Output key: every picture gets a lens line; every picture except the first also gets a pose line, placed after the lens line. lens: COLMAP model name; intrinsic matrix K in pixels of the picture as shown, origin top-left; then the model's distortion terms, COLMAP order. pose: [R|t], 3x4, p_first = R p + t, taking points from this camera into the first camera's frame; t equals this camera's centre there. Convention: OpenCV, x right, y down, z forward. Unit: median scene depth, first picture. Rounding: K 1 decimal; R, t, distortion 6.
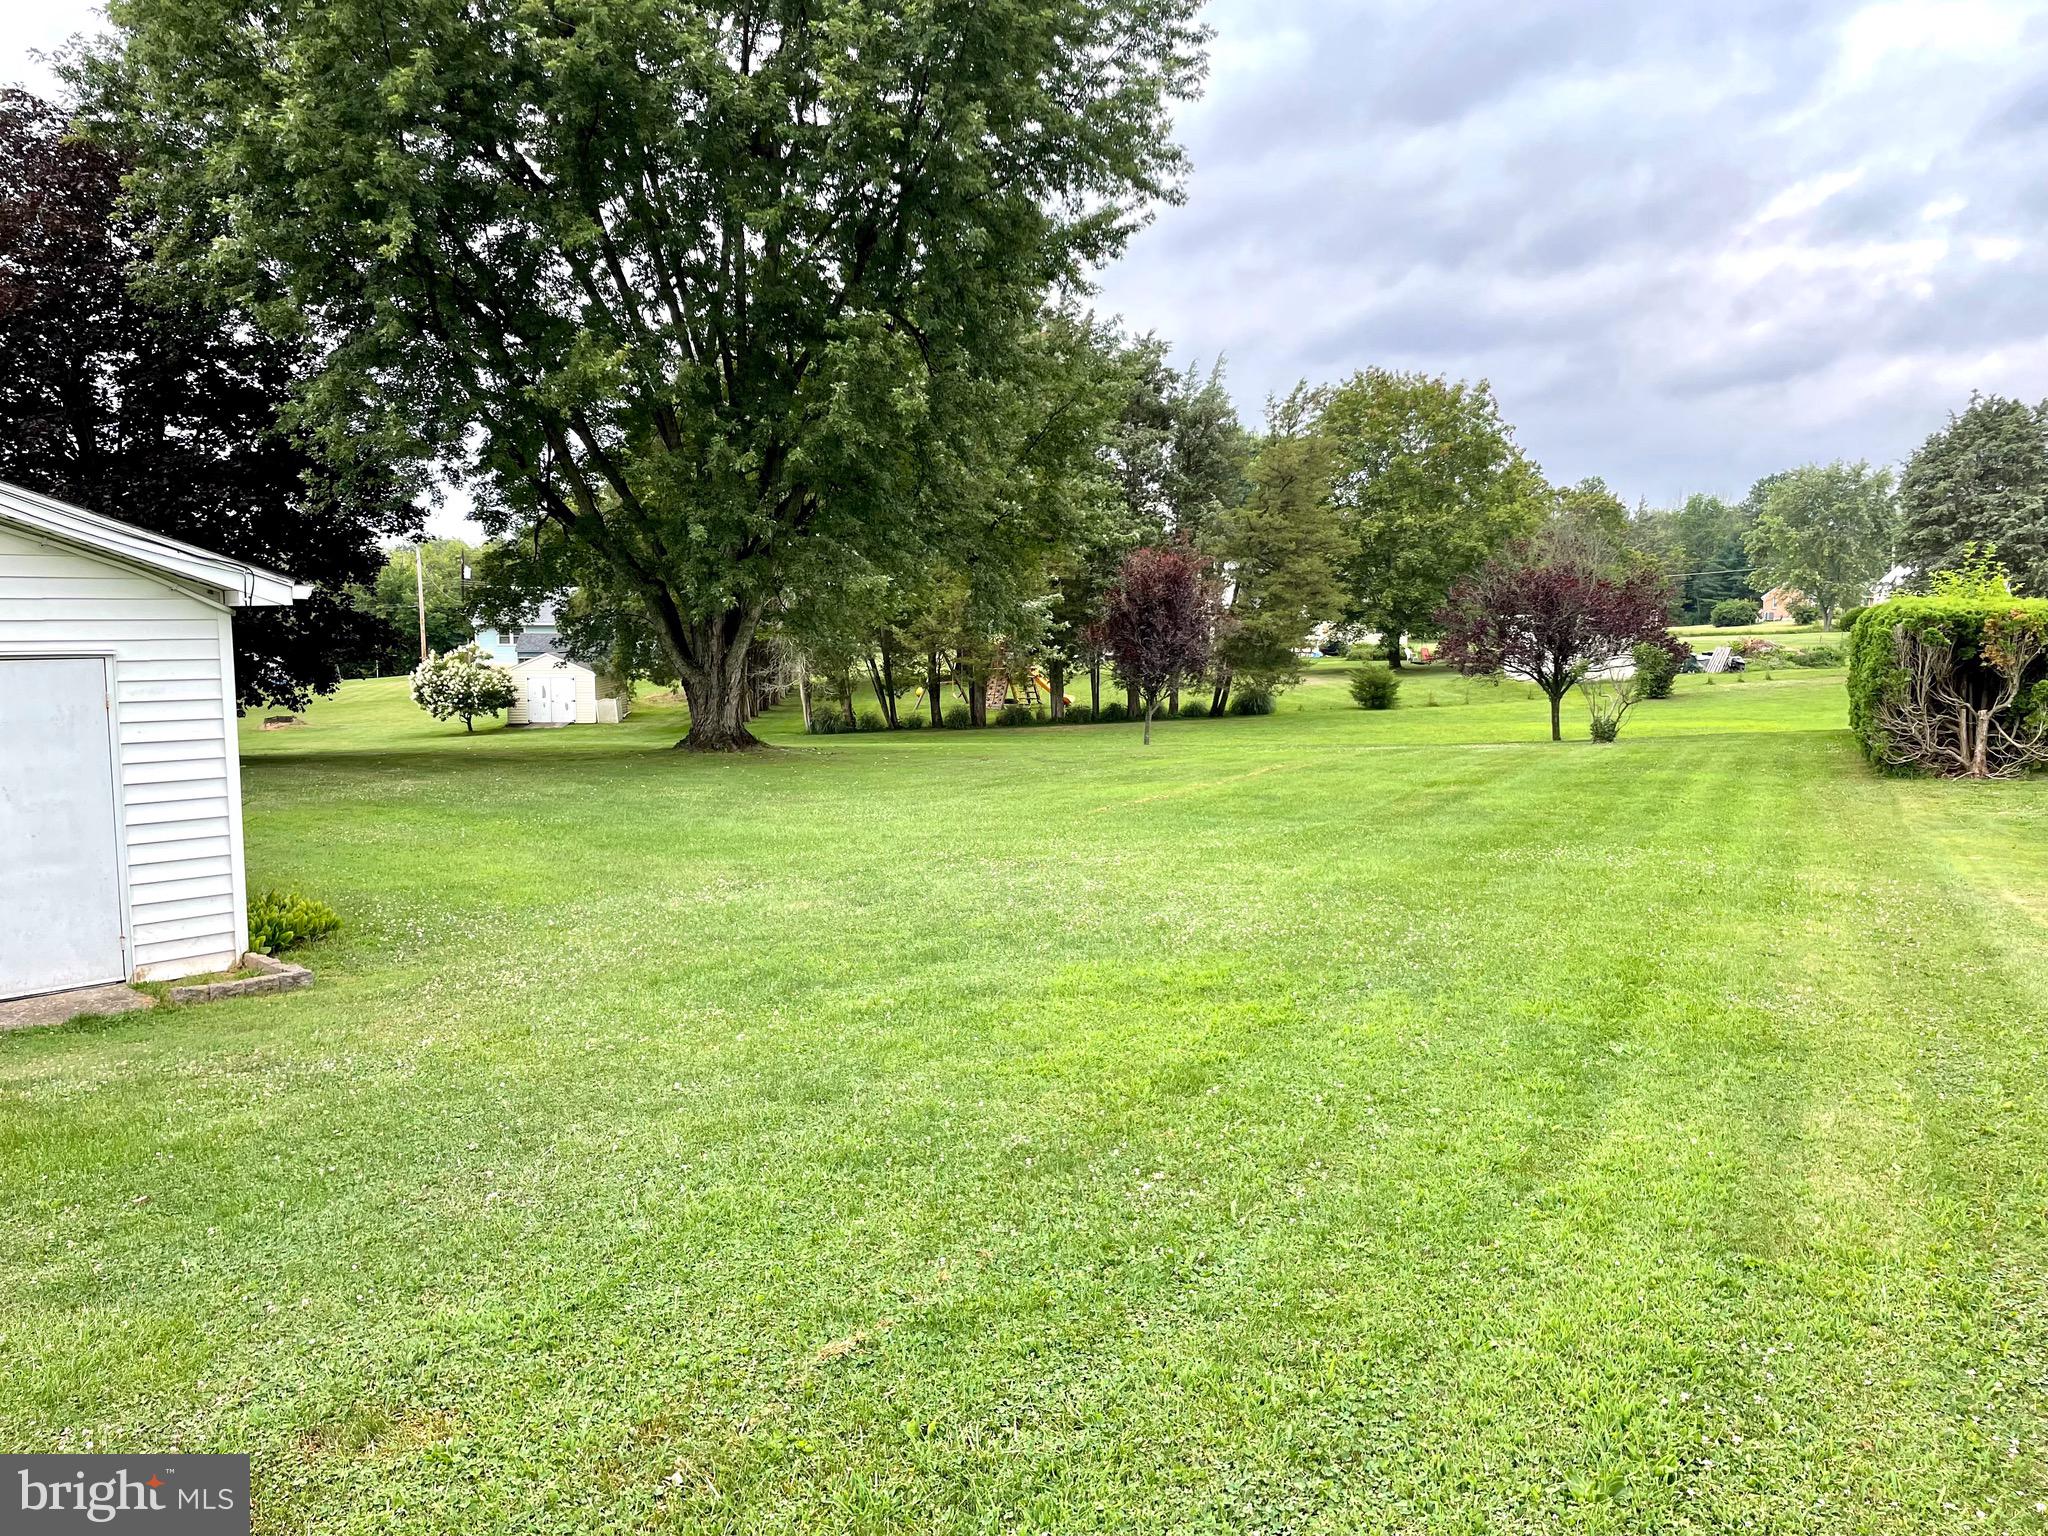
lens RADIAL K [[1565.0, 0, 1025.9], [0, 1565.0, 810.0], [0, 0, 1]] dist [0.082585, -0.102402]
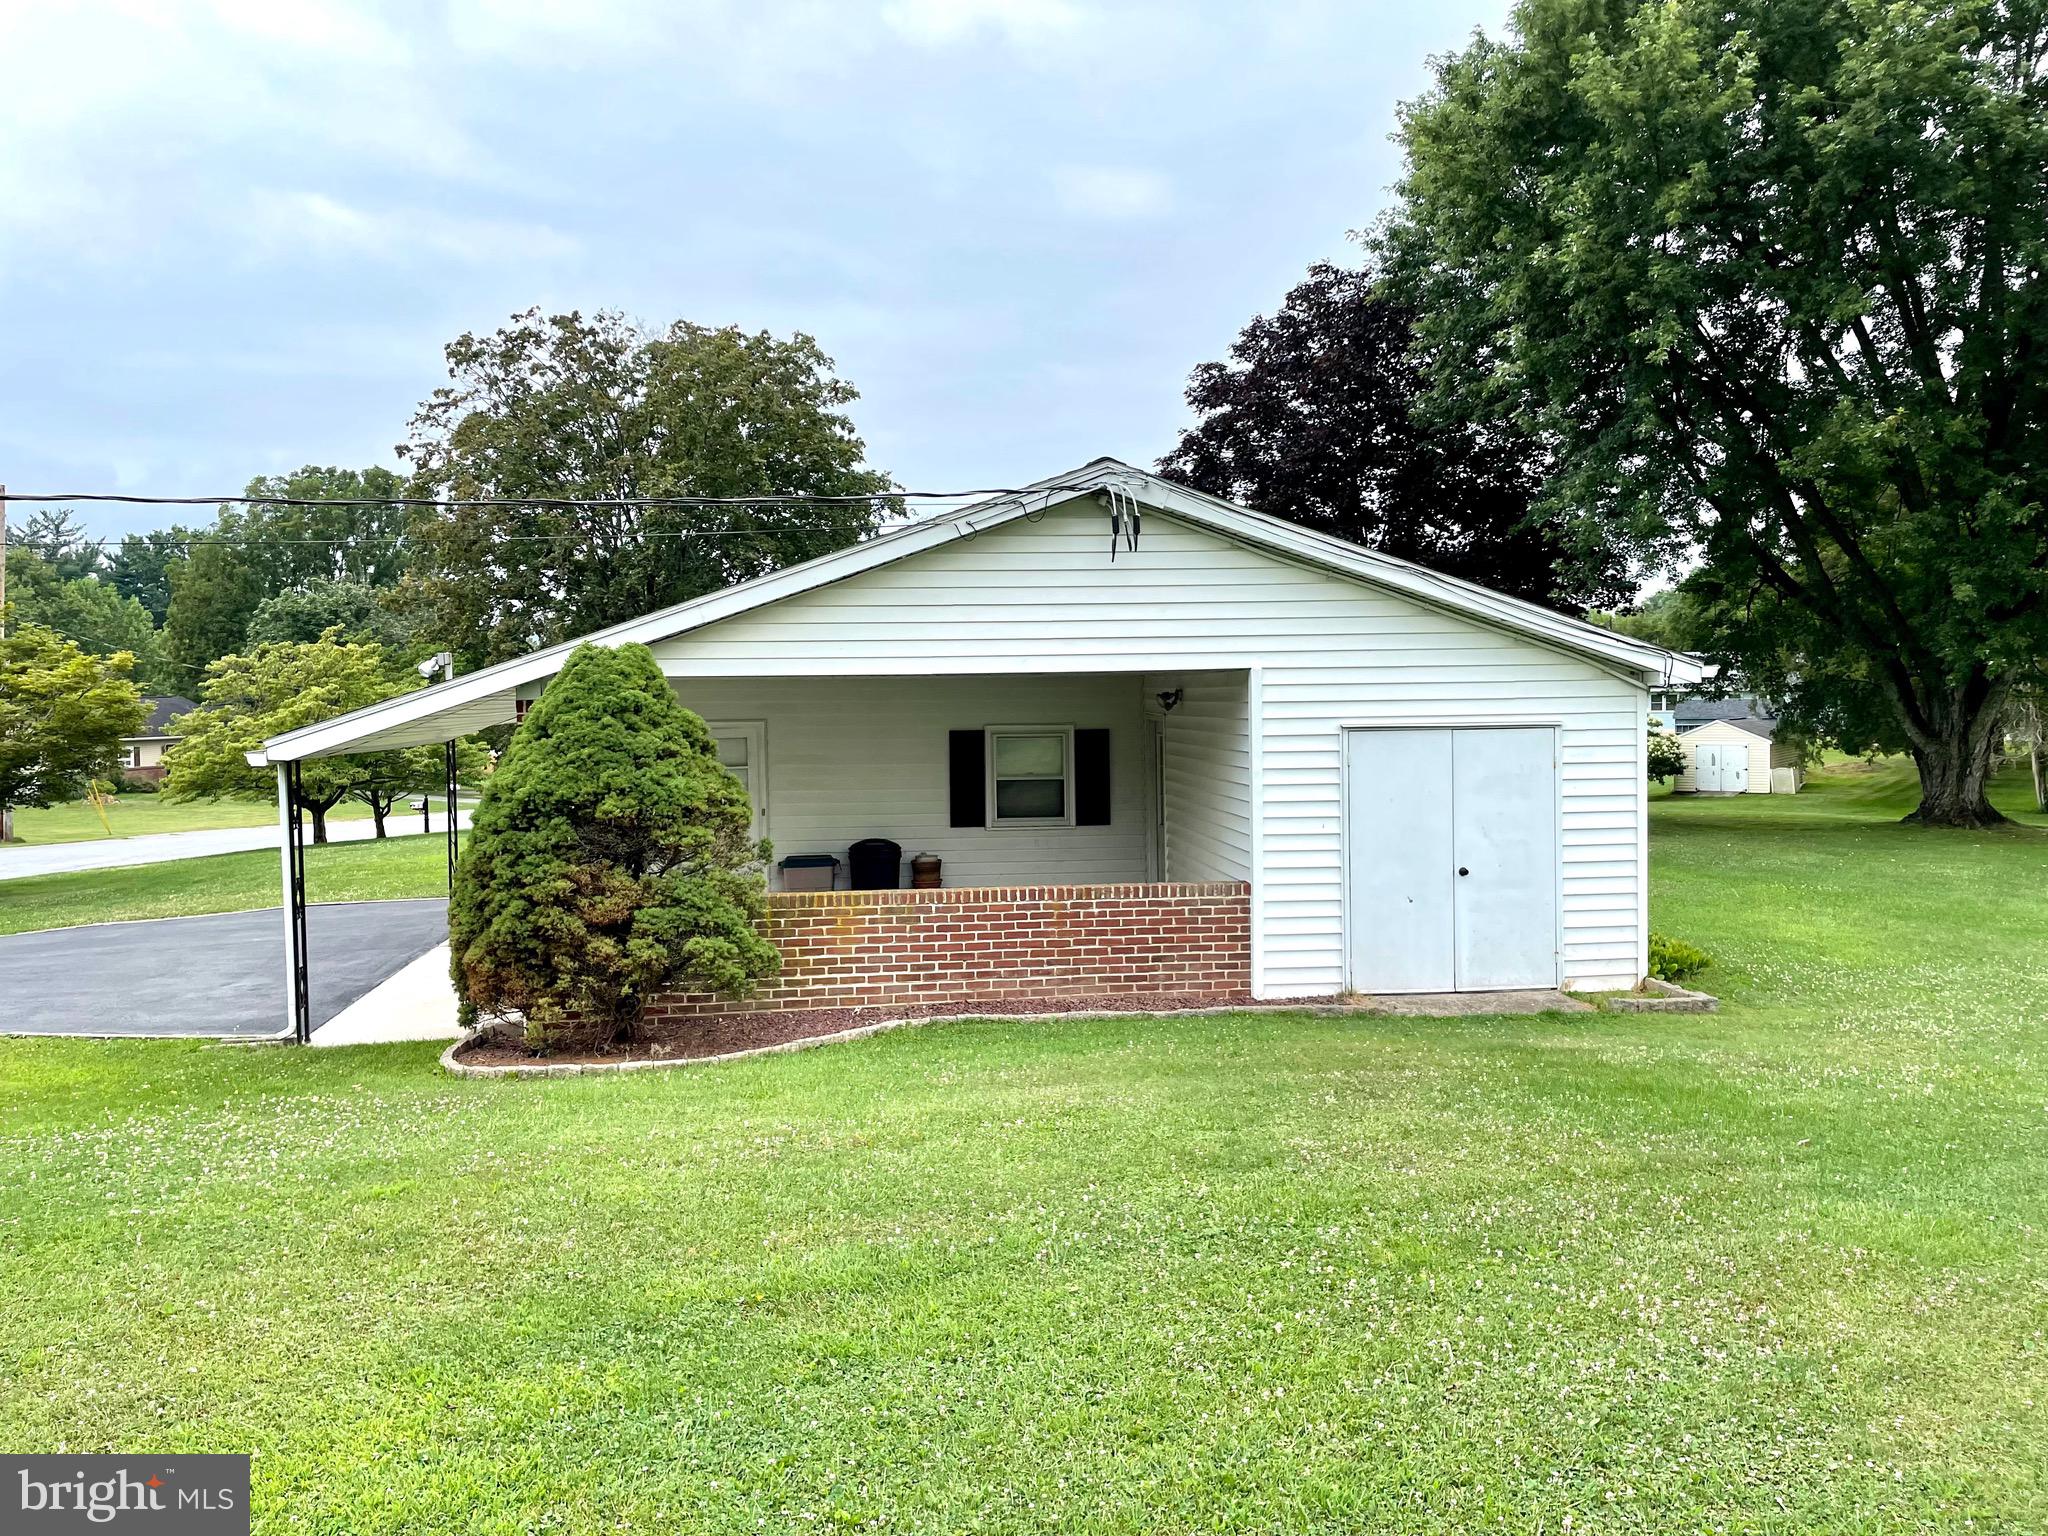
lens RADIAL K [[1565.0, 0, 1011.3], [0, 1565.0, 764.2], [0, 0, 1]] dist [0.082585, -0.102402]
pose [[0.771129, 0.020363, -0.636353, -0.035276], [-0.065358, 0.996740, -0.047305, 0.005959], [0.633315, 0.078069, 0.769946, -0.067268]]
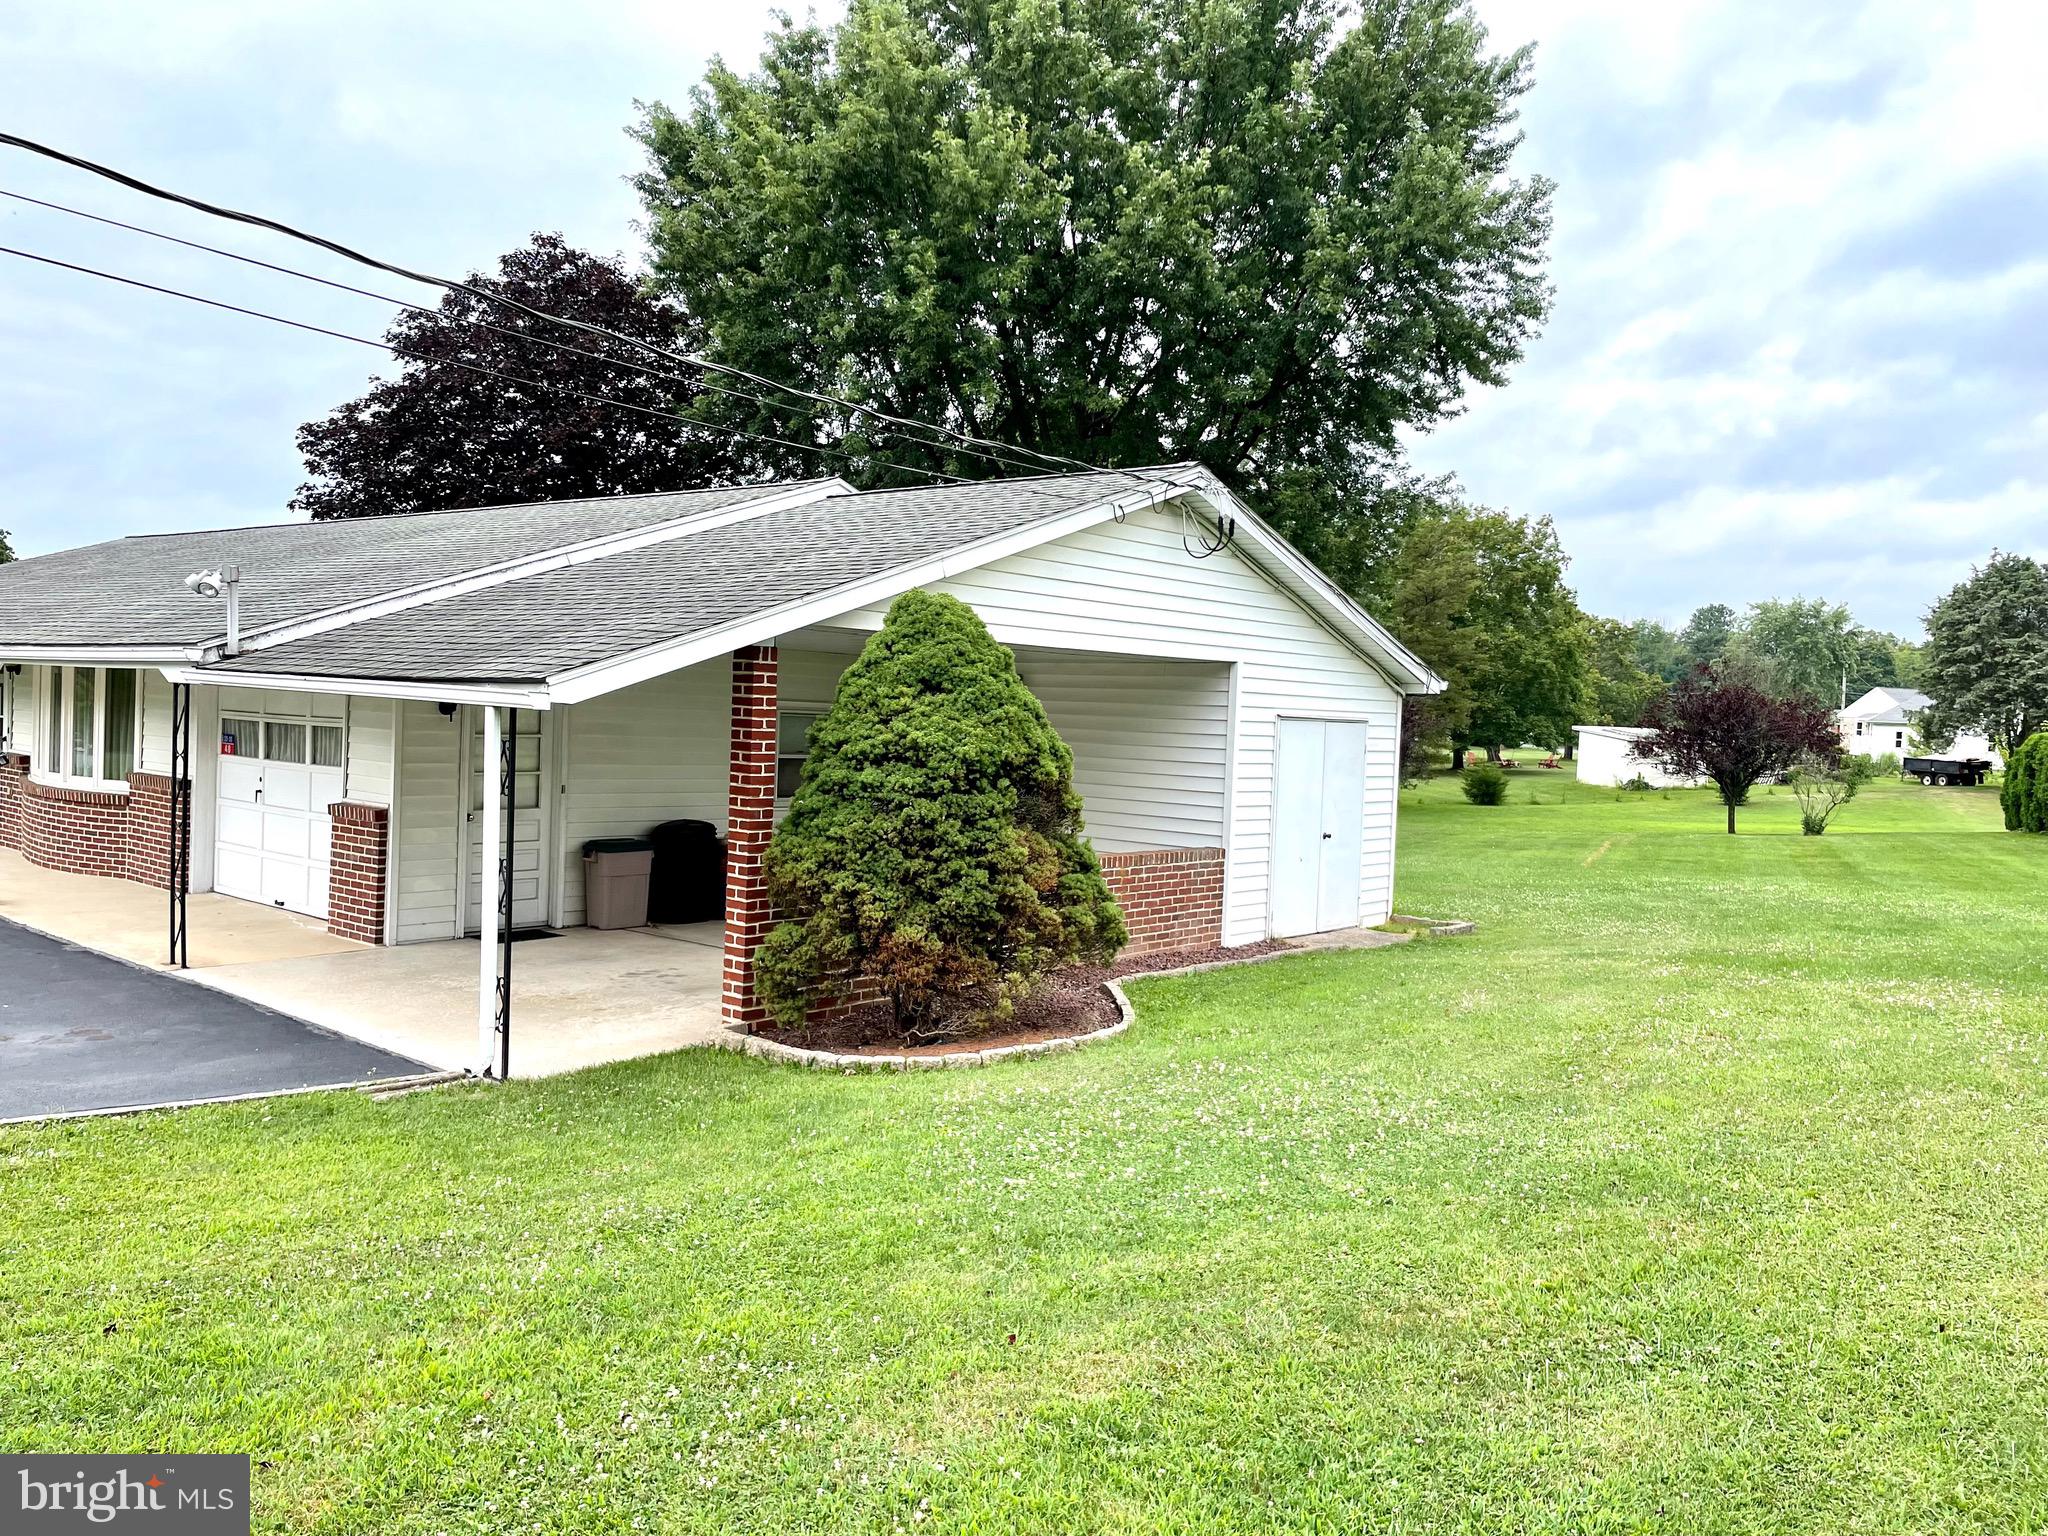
lens RADIAL K [[1565.0, 0, 1034.5], [0, 1565.0, 777.2], [0, 0, 1]] dist [0.082585, -0.102402]
pose [[0.997444, 0.038504, 0.060188, -0.301159], [-0.033685, 0.996296, -0.079123, 0.028711], [-0.063012, 0.076894, 0.995046, -0.165217]]
